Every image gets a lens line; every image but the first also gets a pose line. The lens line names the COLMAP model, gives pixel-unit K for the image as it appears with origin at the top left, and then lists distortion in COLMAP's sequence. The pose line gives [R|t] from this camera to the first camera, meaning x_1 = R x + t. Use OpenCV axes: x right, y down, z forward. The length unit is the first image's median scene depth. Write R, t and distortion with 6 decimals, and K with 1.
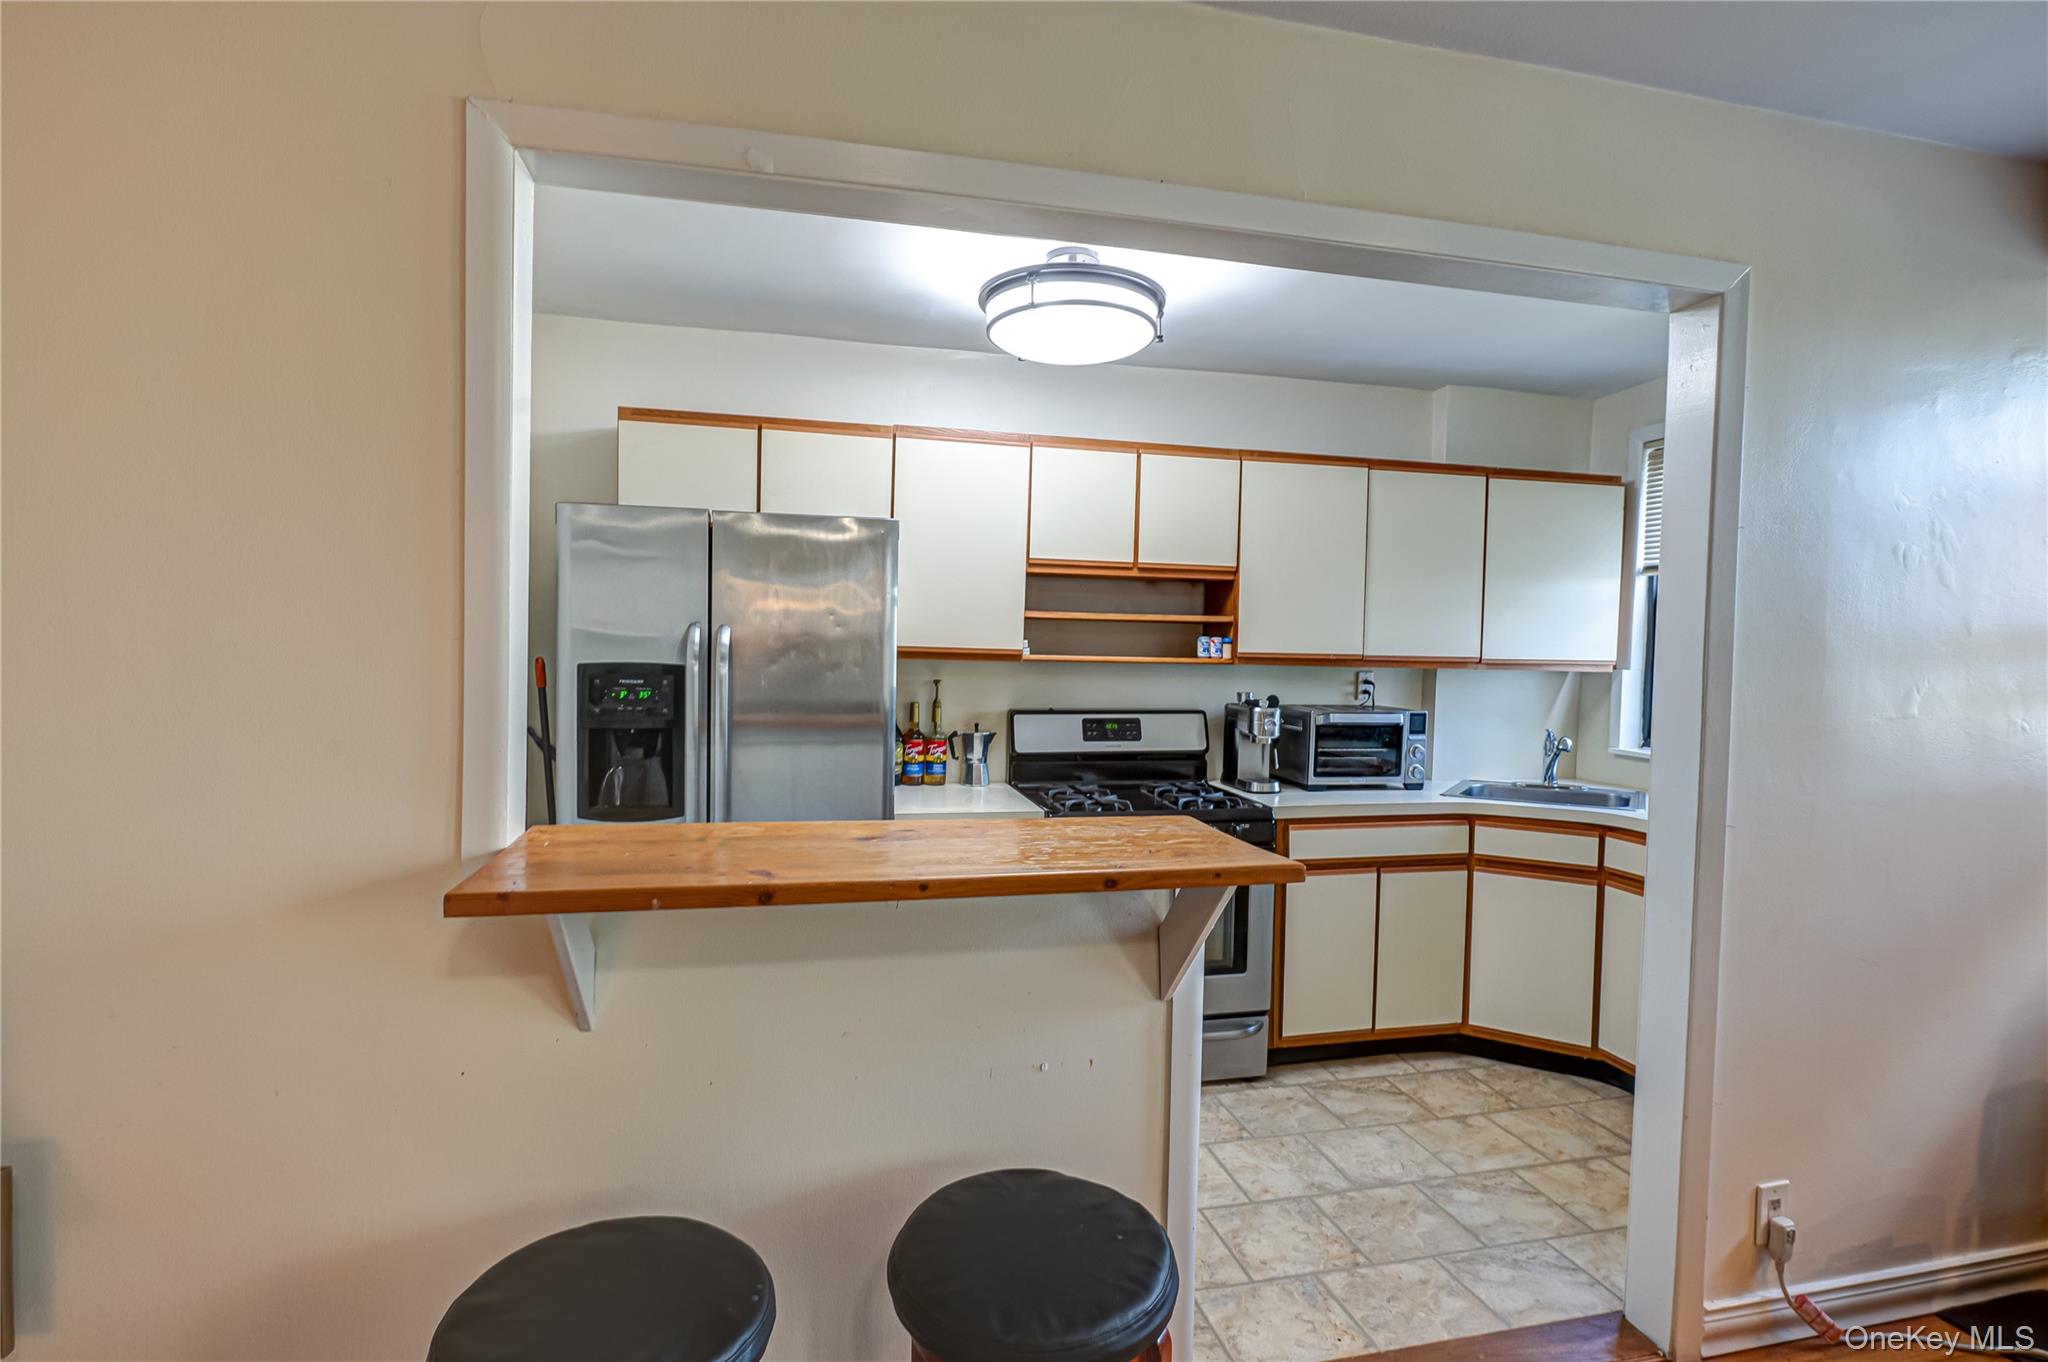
lens RADIAL K [[1026.2, 0, 1032.2], [0, 1026.2, 692.1], [0, 0, 1]] dist [-0.003560, 0.000446]
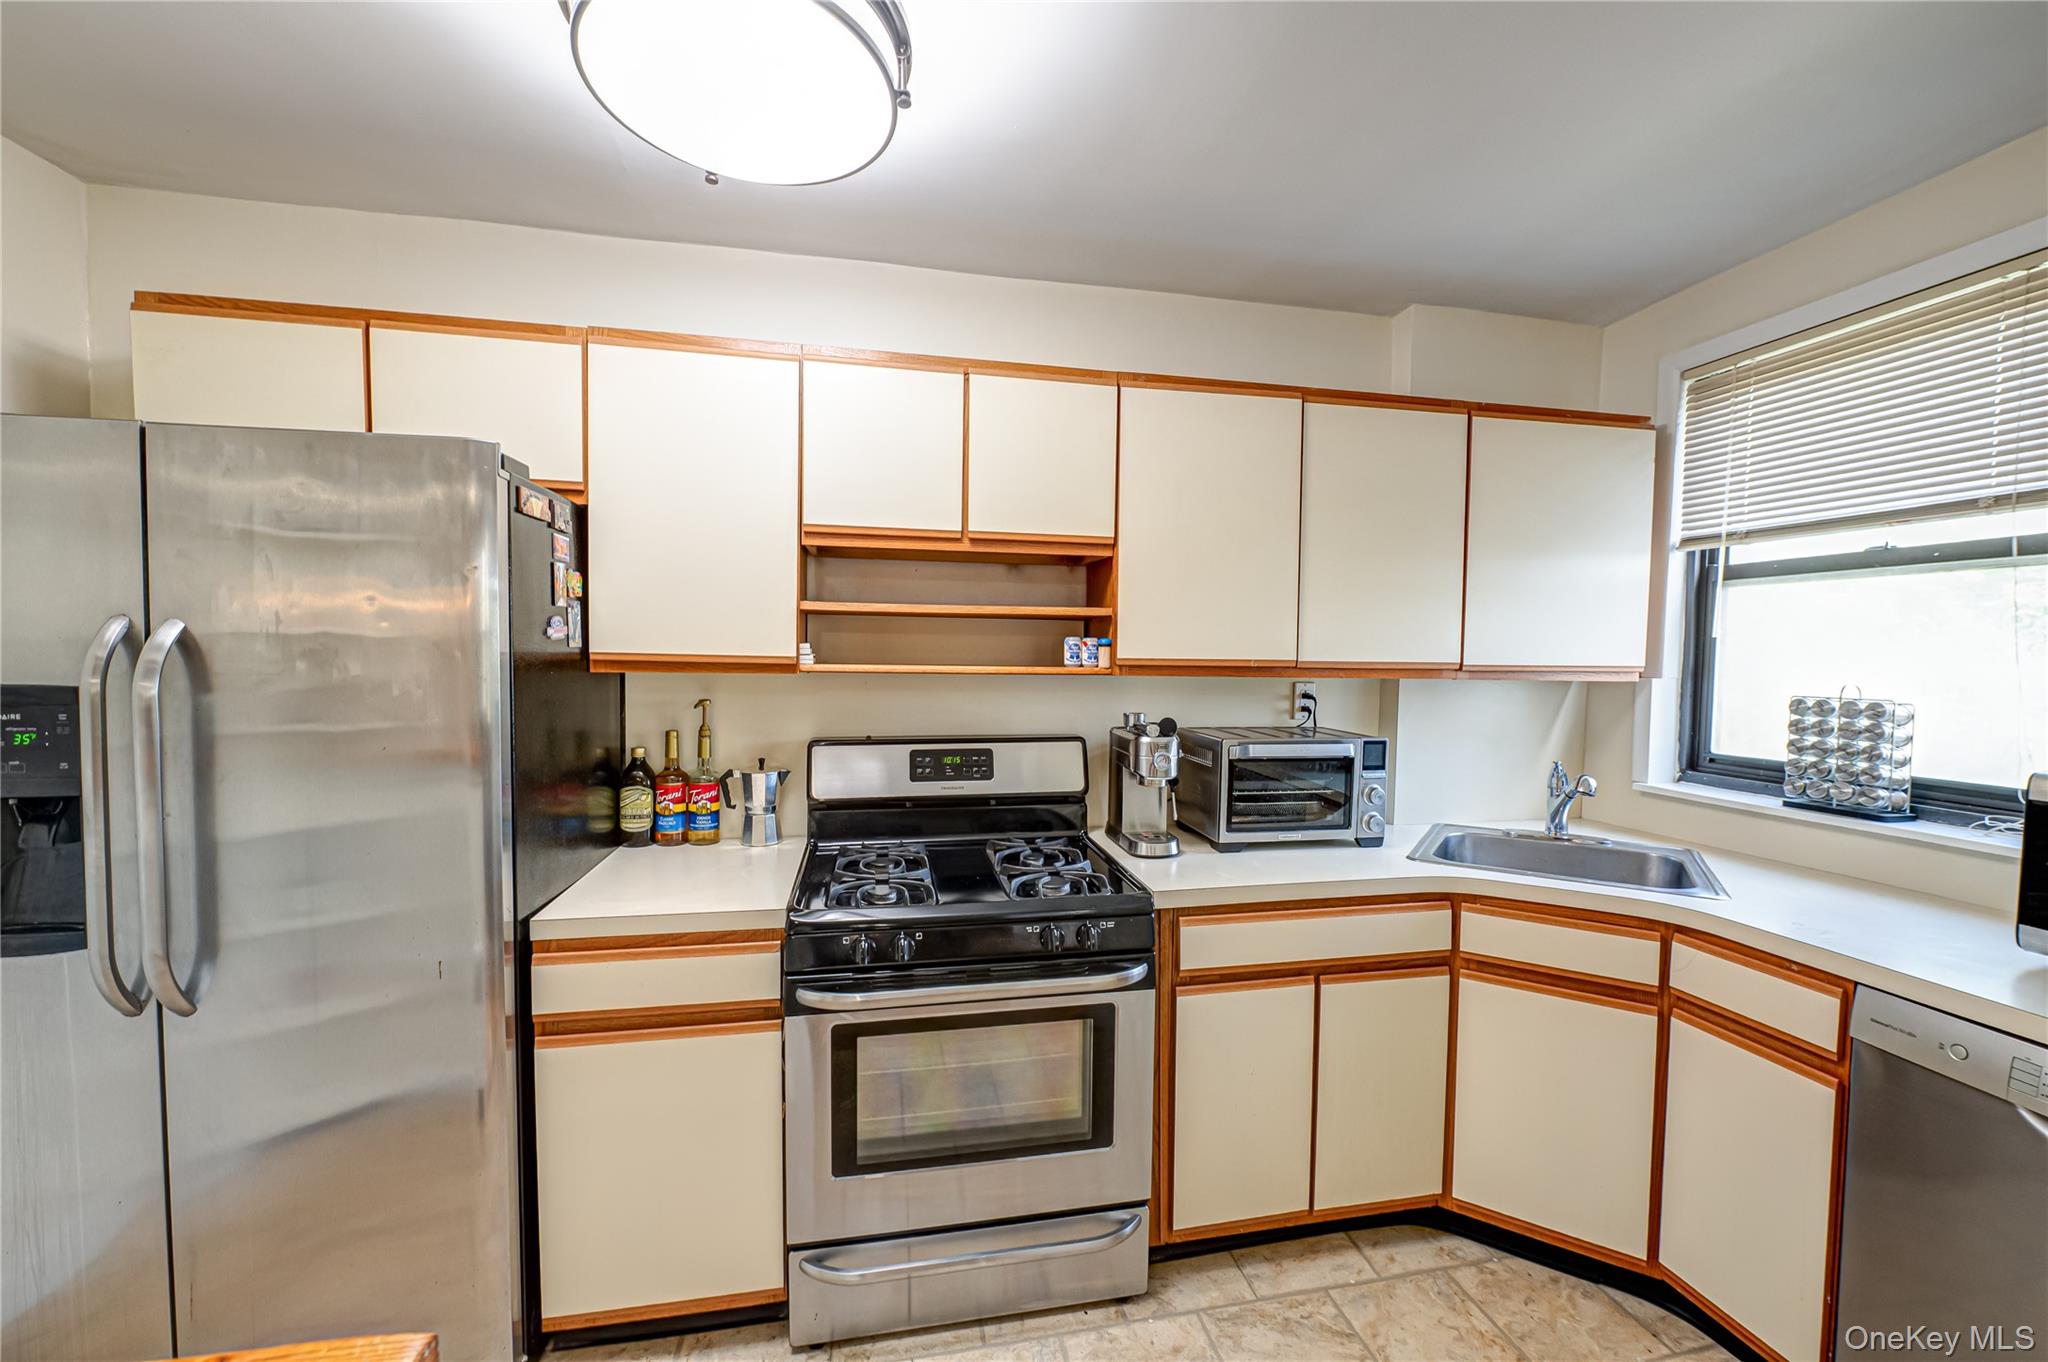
lens RADIAL K [[813.9, 0, 1036.2], [0, 813.9, 691.9], [0, 0, 1]] dist [-0.001627, -0.000566]
pose [[0.999429, -0.005980, -0.033268, 0.162456], [0.006009, 0.999982, 0.000772, -0.016111], [0.033263, -0.000971, 0.999446, 0.433386]]
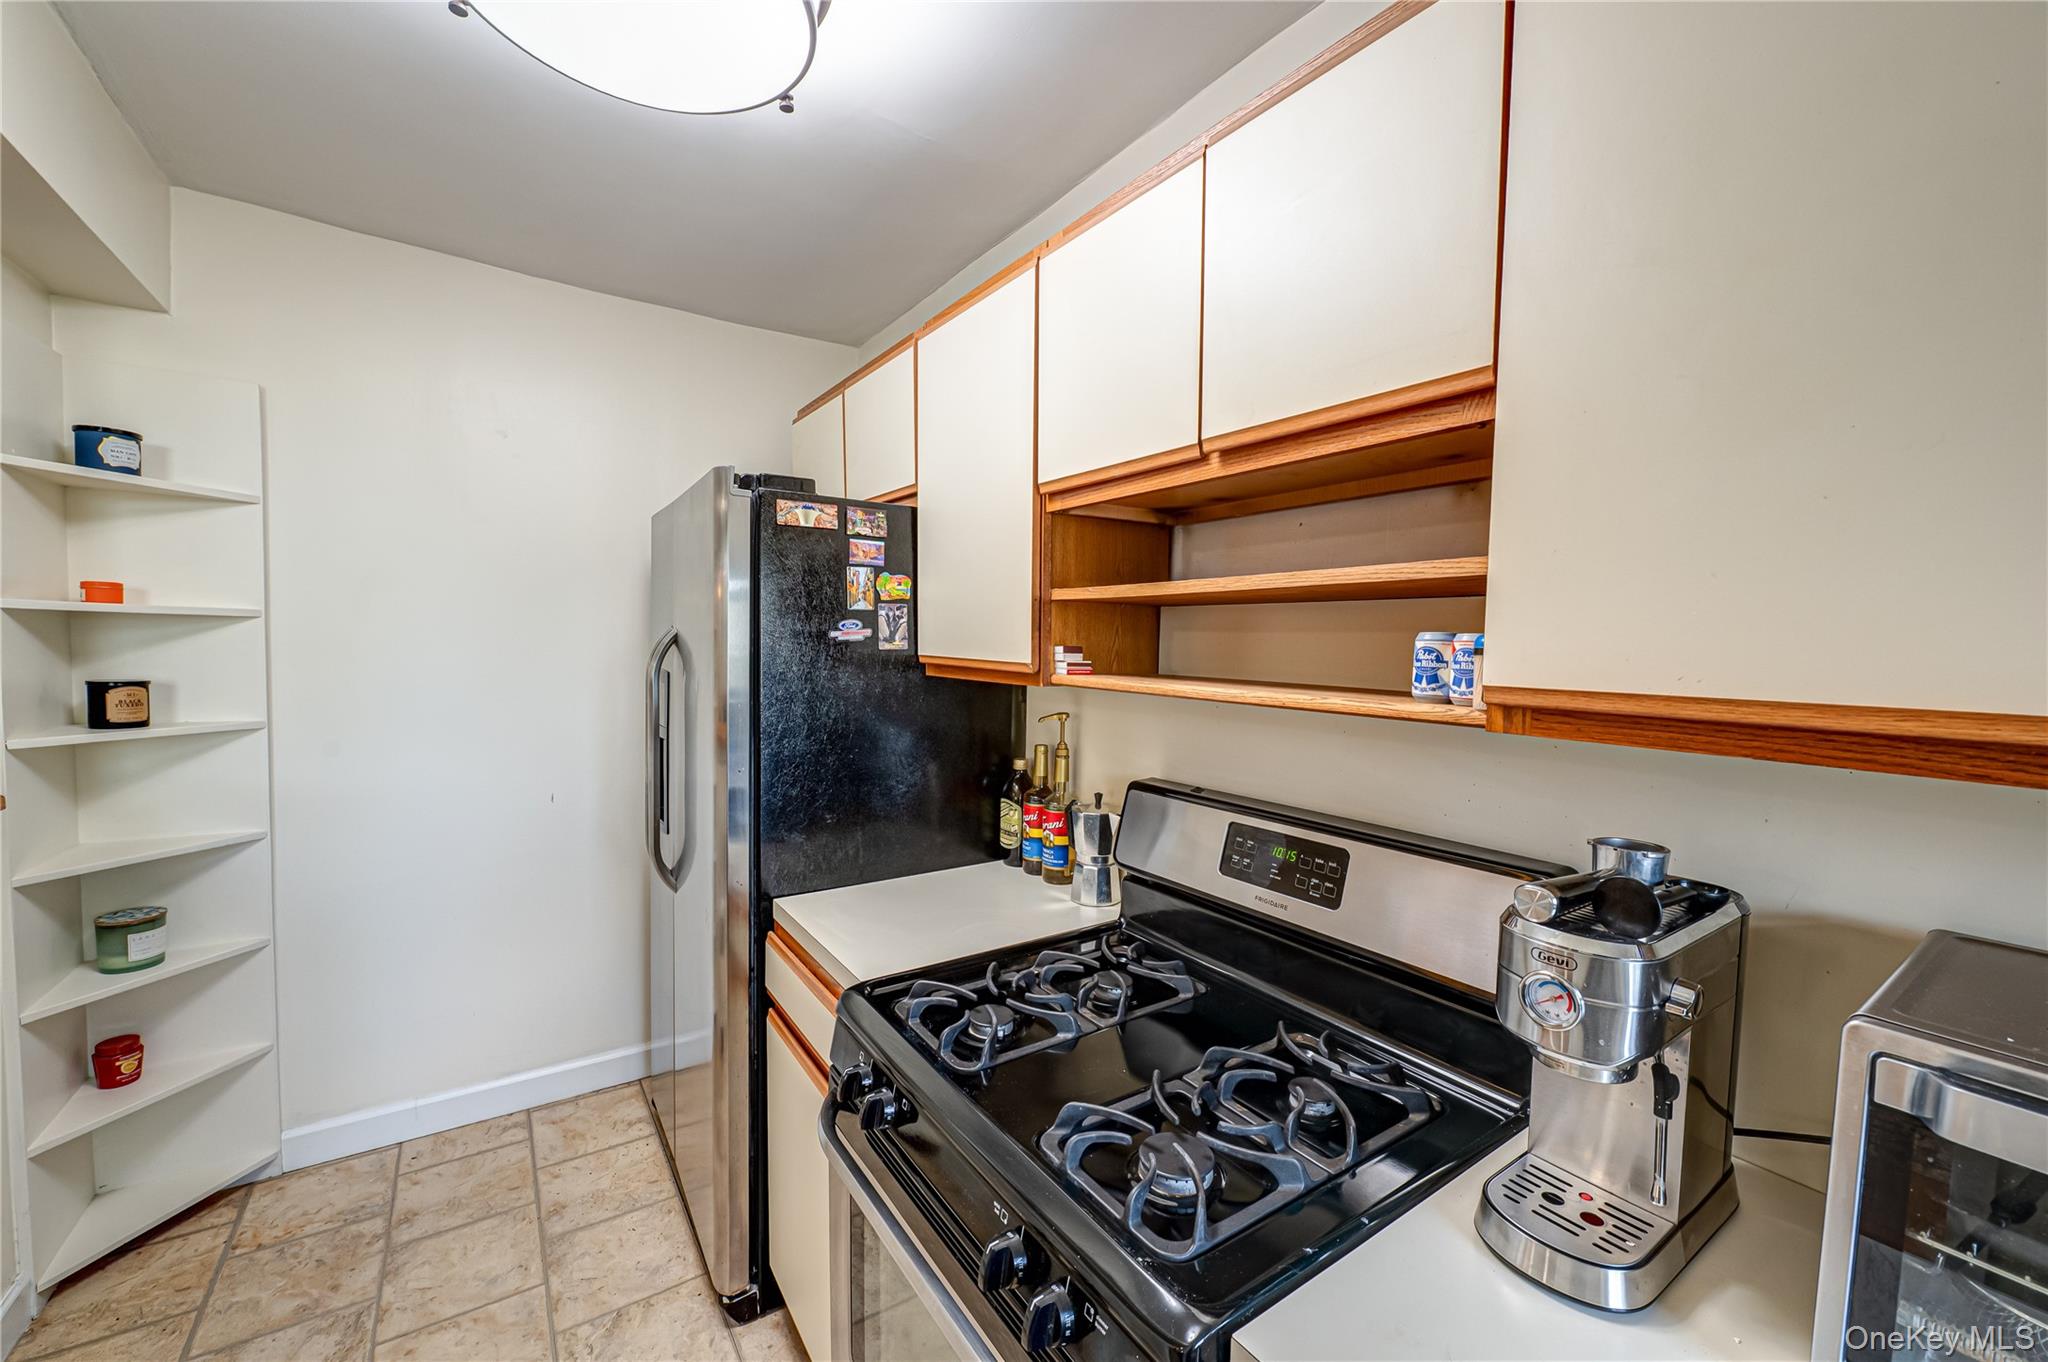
lens RADIAL K [[813.9, 0, 1012.2], [0, 813.9, 679.7], [0, 0, 1]] dist [-0.001627, -0.000566]
pose [[0.336009, 0.030746, -0.941357, 0.358098], [-0.057750, 0.998259, 0.011991, -0.035515], [0.940087, 0.050334, 0.337200, 0.808610]]
